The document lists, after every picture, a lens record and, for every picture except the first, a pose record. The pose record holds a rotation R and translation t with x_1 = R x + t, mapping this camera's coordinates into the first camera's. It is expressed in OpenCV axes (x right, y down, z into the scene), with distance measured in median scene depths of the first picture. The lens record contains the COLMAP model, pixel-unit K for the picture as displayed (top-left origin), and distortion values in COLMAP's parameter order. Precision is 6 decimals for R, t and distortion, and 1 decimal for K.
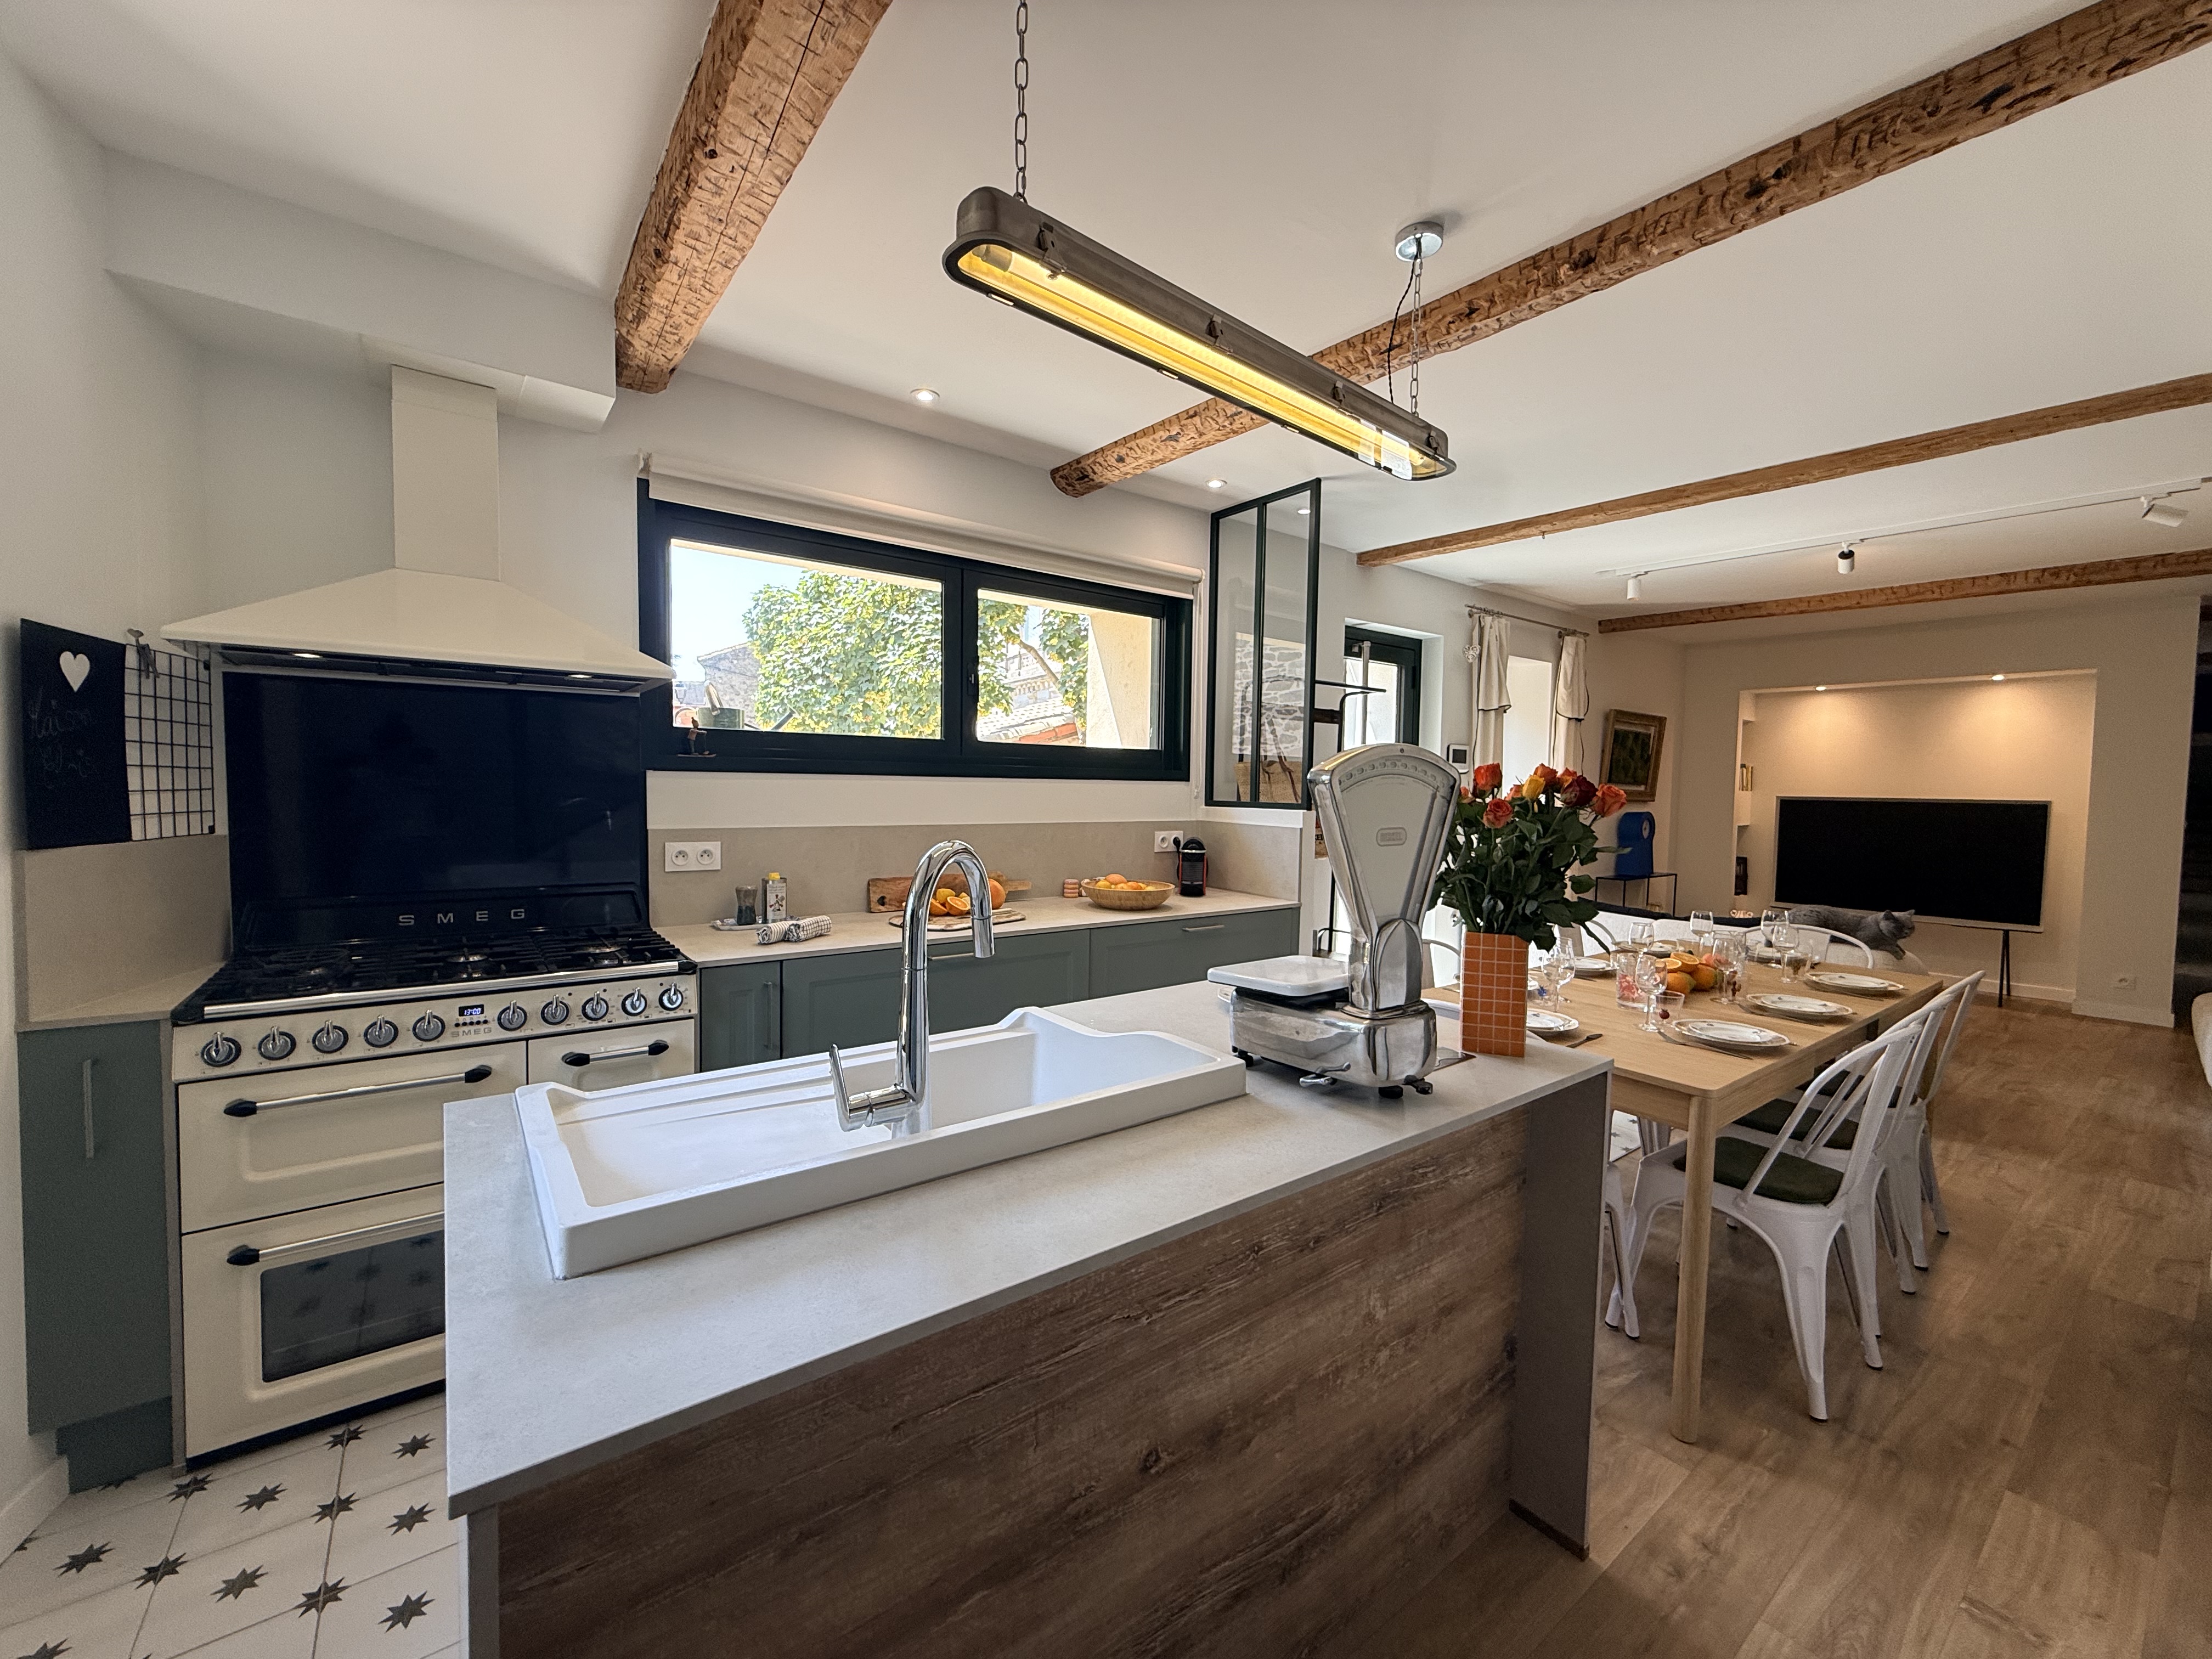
lens RADIAL K [[882.7, 0, 1101.5], [0, 882.7, 826.0], [0, 0, 1]] dist [-0.000704, 0.000350]
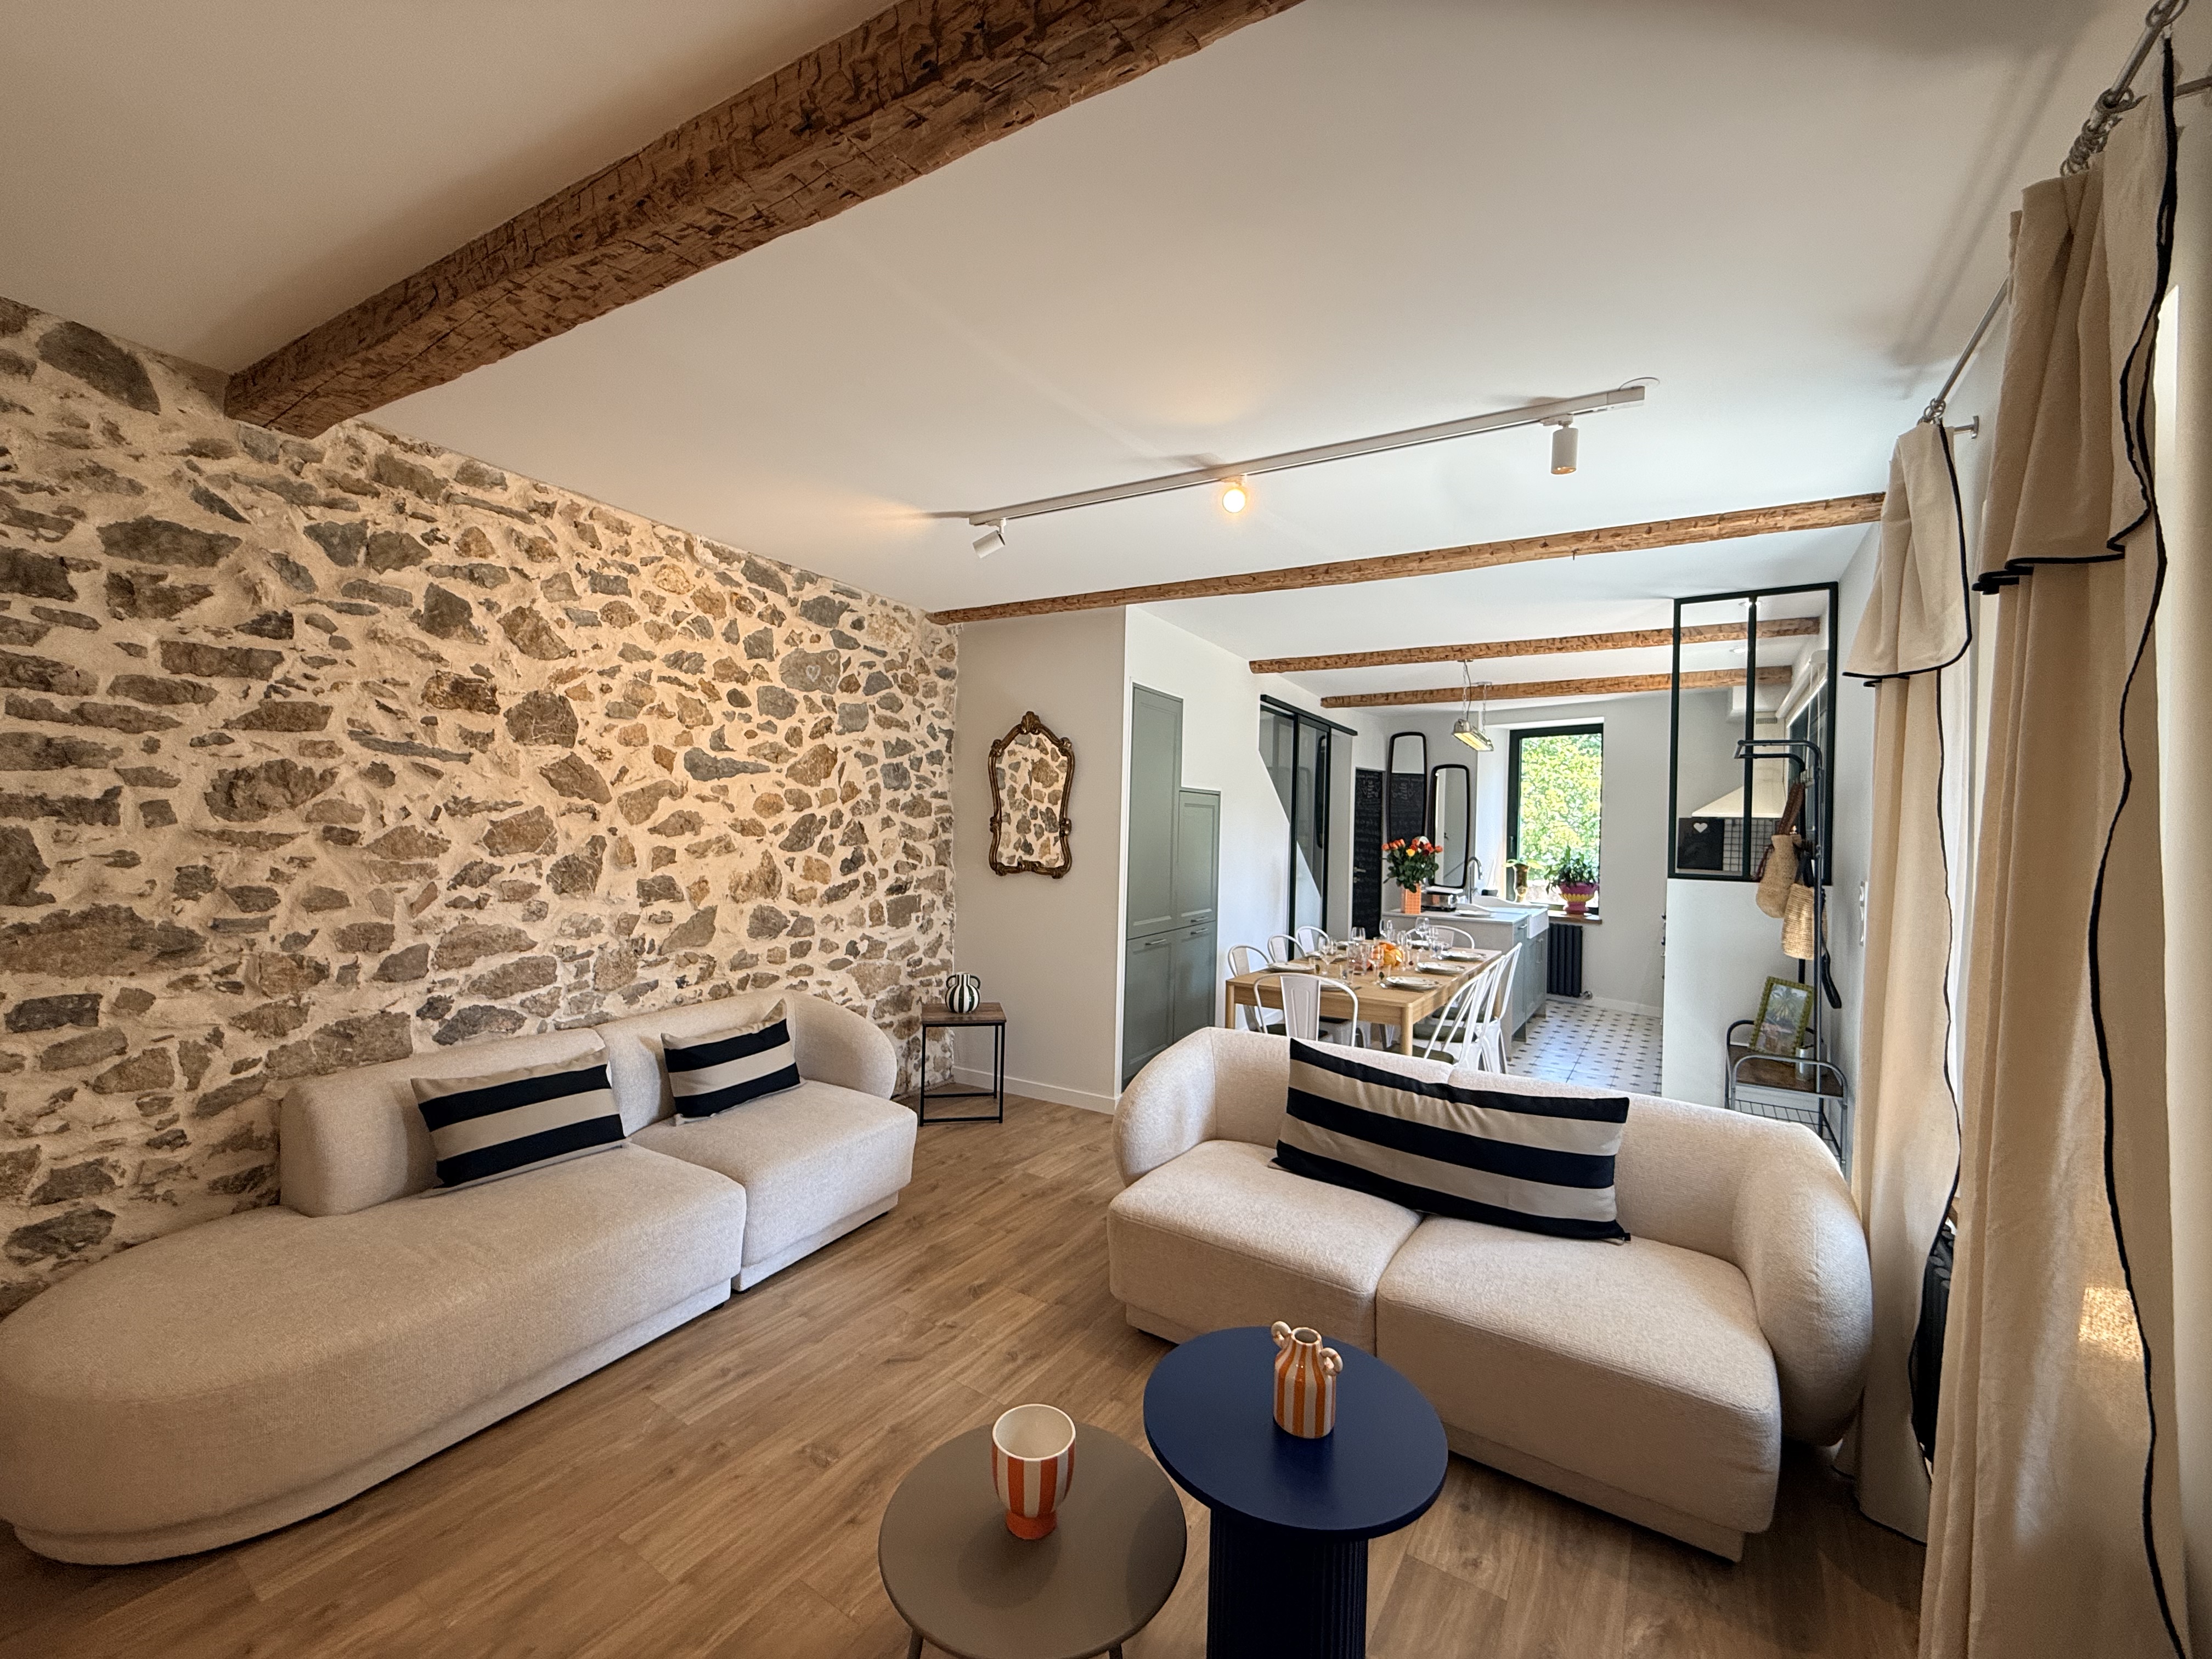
lens RADIAL K [[882.7, 0, 1100.4], [0, 882.7, 826.9], [0, 0, 1]] dist [-0.000704, 0.000350]
pose [[-0.943699, -0.034905, -0.328959, 1.625876], [-0.051571, 0.997783, 0.042071, -0.117090], [0.326761, 0.056667, -0.943407, 2.262486]]
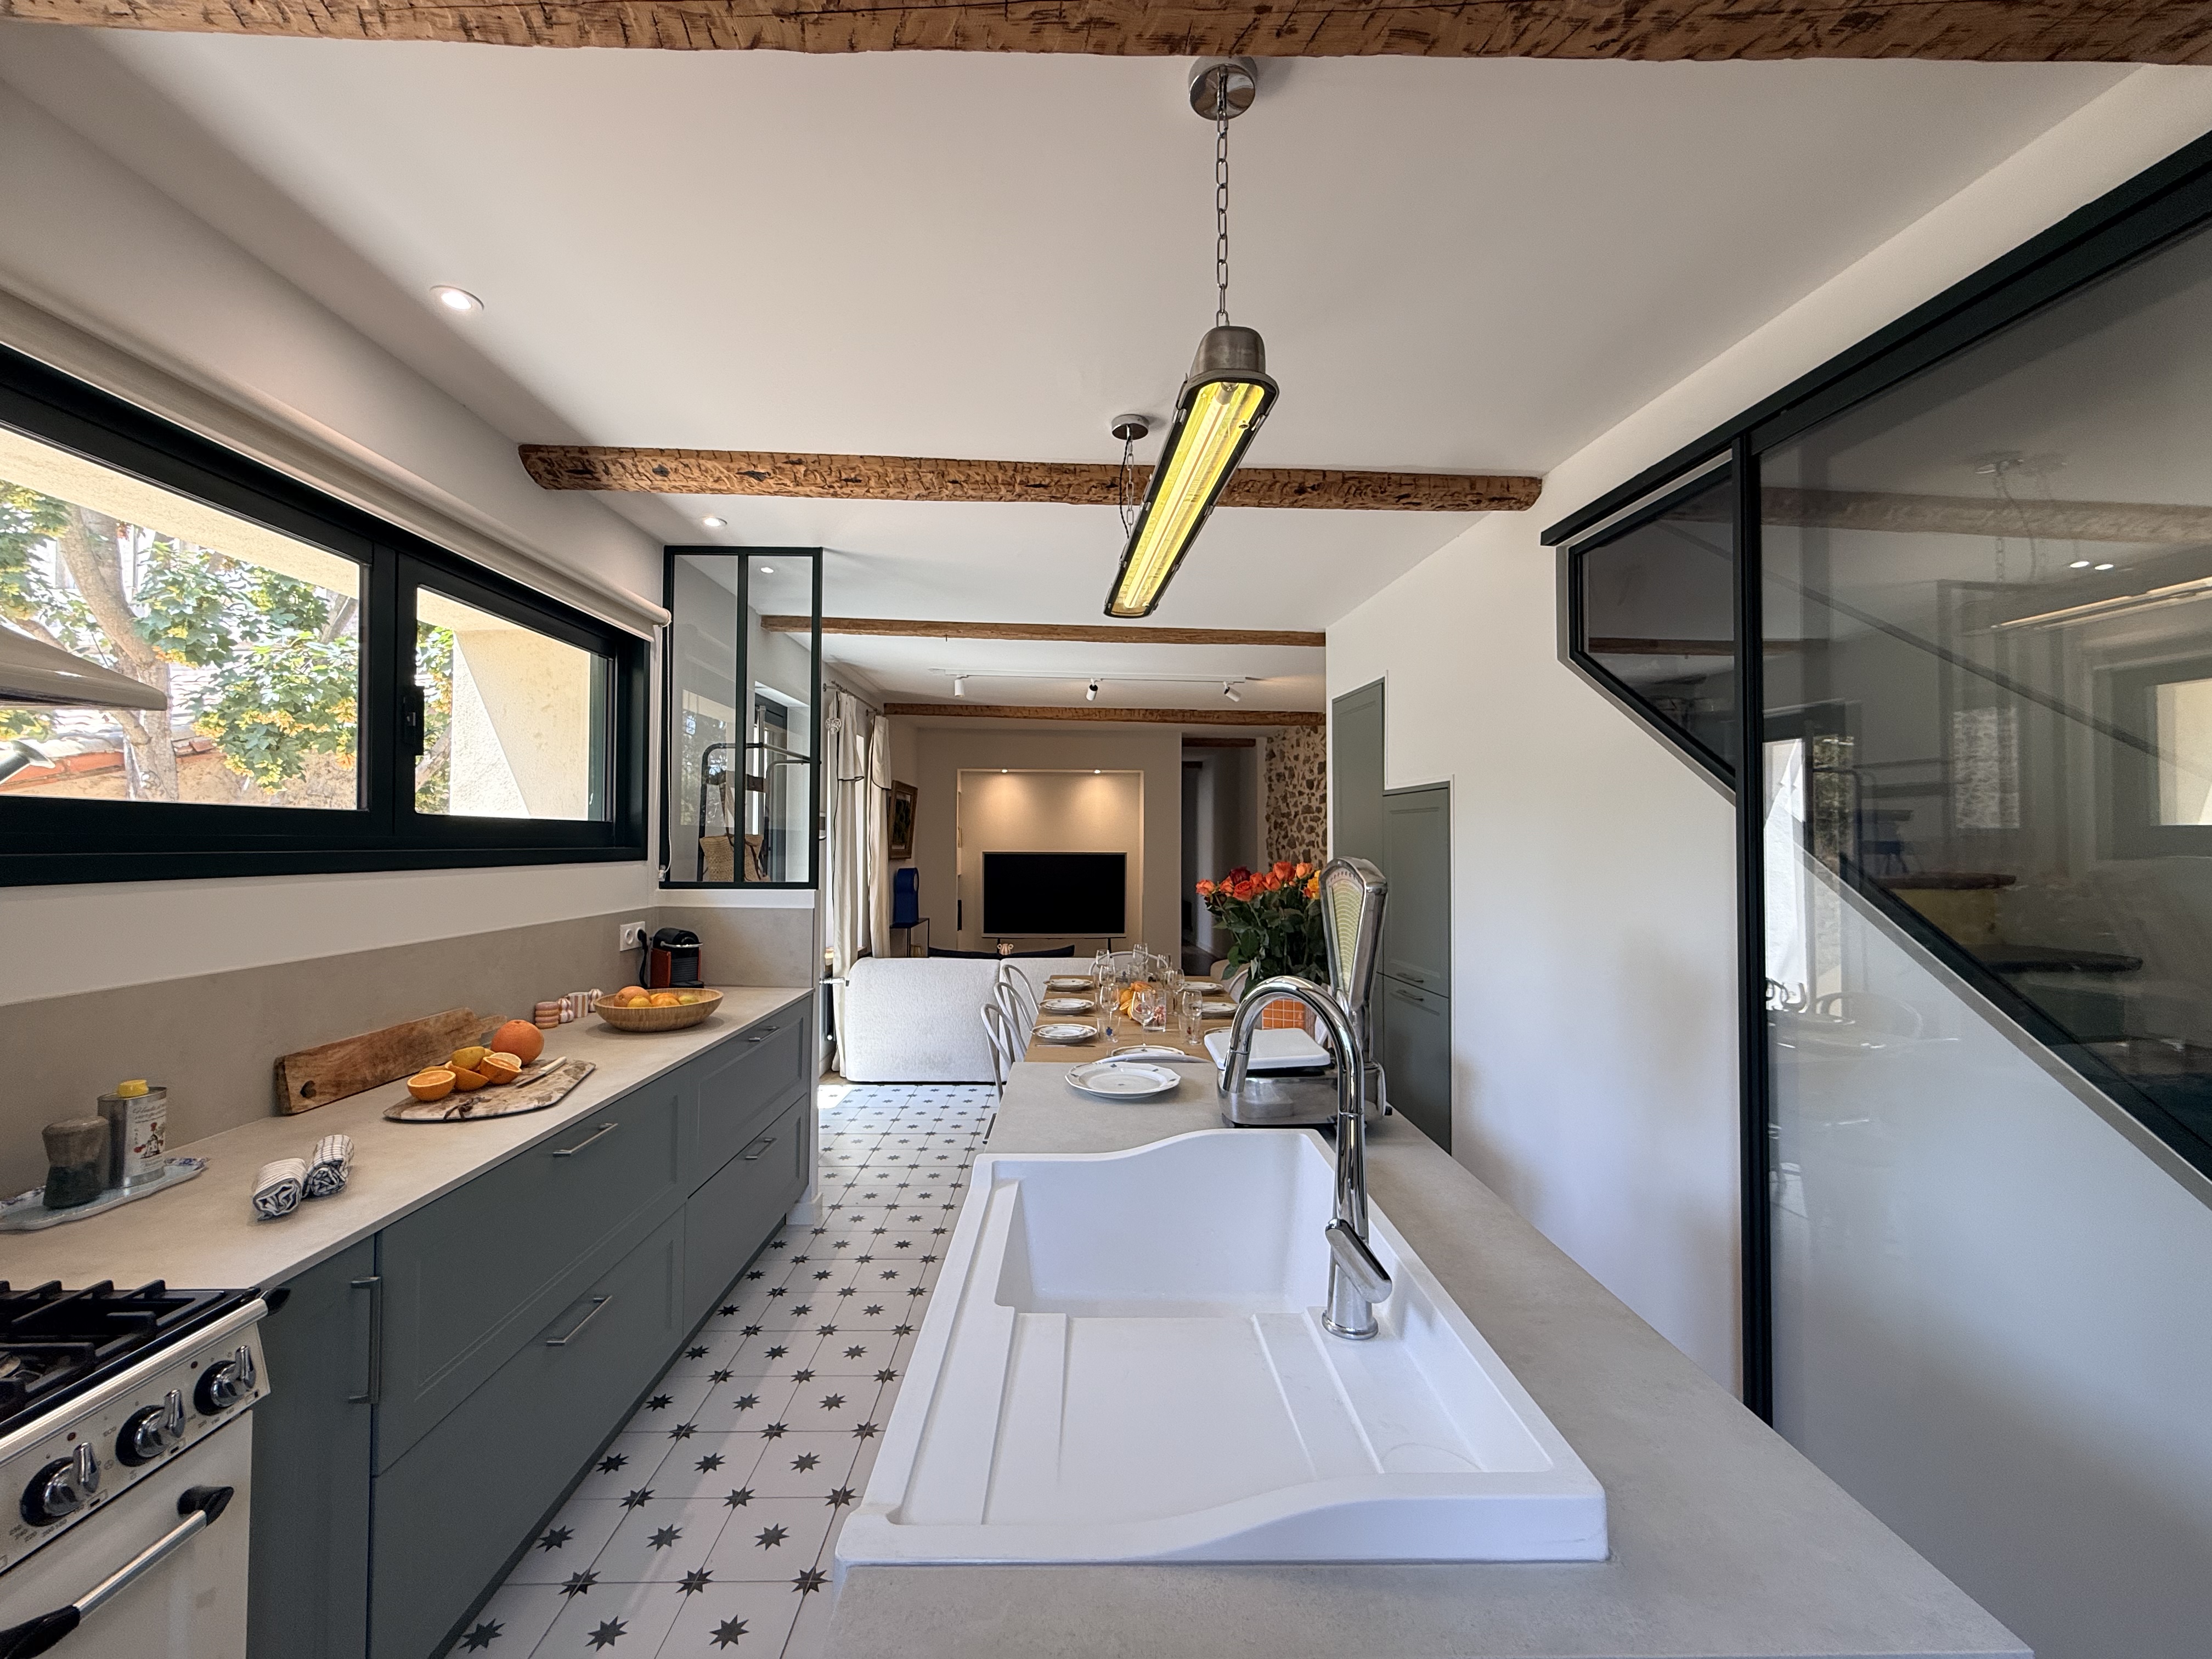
lens RADIAL K [[882.7, 0, 1102.8], [0, 882.7, 825.6], [0, 0, 1]] dist [-0.000704, 0.000350]
pose [[0.583241, 0.002289, 0.812296, -0.435788], [0.042416, 0.998546, -0.033269, -0.050313], [-0.811191, 0.053858, 0.582296, 0.235293]]
